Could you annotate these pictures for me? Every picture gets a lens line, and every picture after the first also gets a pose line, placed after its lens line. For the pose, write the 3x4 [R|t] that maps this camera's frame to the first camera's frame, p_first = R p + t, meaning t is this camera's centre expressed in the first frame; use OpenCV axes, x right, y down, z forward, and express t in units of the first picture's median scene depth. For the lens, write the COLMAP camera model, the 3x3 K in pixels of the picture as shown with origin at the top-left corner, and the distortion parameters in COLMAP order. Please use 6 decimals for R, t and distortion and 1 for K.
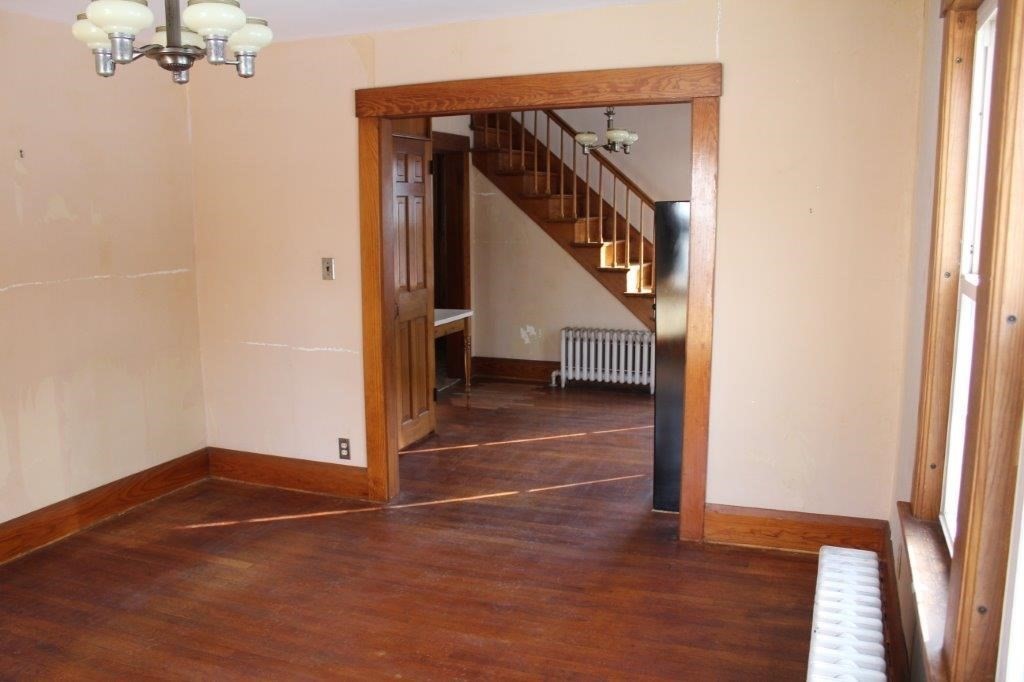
lens RADIAL K [[849.1, 0, 513.0], [0, 849.1, 354.9], [0, 0, 1]] dist [-0.163302, 0.155908]
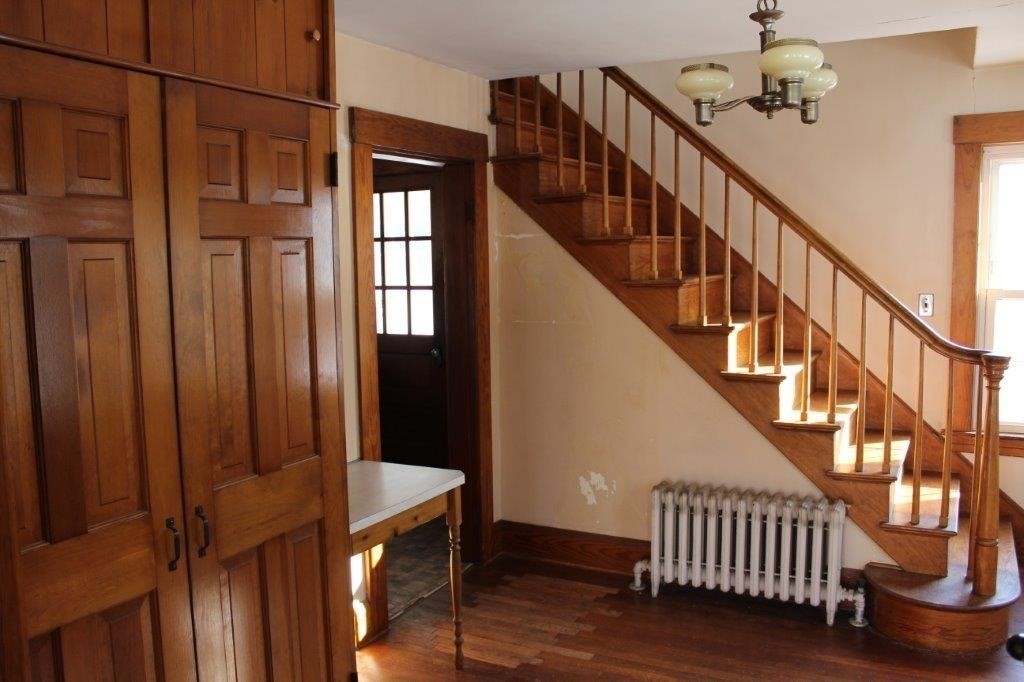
lens RADIAL K [[849.1, 0, 513.0], [0, 849.1, 354.9], [0, 0, 1]] dist [-0.163302, 0.155908]
pose [[0.992337, 0.001906, -0.123548, 0.035042], [-0.009236, 0.998228, -0.058782, -0.081086], [0.123217, 0.059472, 0.990596, 0.459540]]
